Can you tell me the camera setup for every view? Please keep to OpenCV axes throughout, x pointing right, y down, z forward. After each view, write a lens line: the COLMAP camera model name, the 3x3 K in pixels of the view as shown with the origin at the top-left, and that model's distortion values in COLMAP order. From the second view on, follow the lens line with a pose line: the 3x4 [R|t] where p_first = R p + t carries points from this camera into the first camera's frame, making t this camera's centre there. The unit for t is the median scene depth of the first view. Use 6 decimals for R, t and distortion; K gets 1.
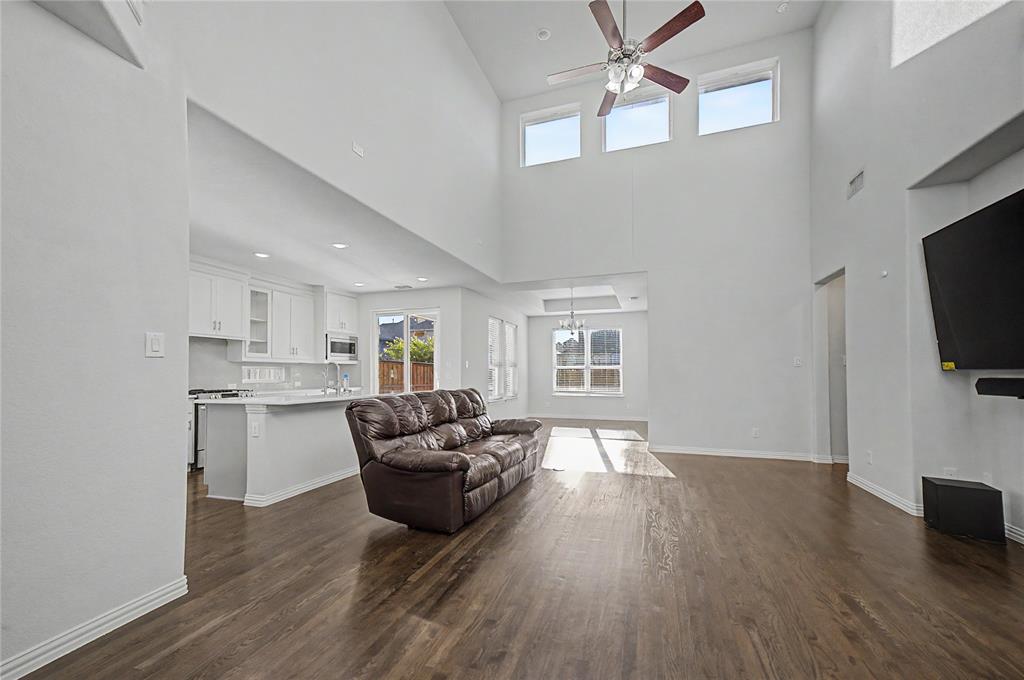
lens RADIAL K [[400.8, 0, 524.6], [0, 400.8, 370.7], [0, 0, 1]] dist [0.018185, 0.000311]
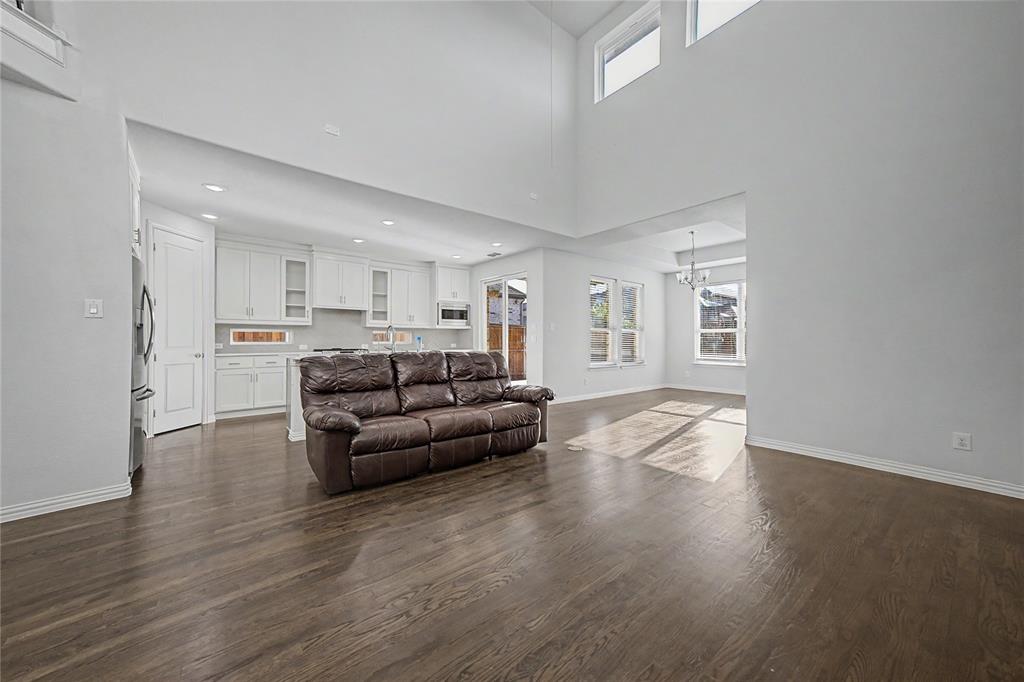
lens RADIAL K [[377.9, 0, 514.3], [0, 377.9, 347.4], [0, 0, 1]] dist [-0.000095, -0.000168]
pose [[0.848275, 0.014648, -0.529354, 0.277485], [-0.000709, 0.999648, 0.026526, 0.008429], [0.529556, -0.022126, 0.847987, 0.189947]]
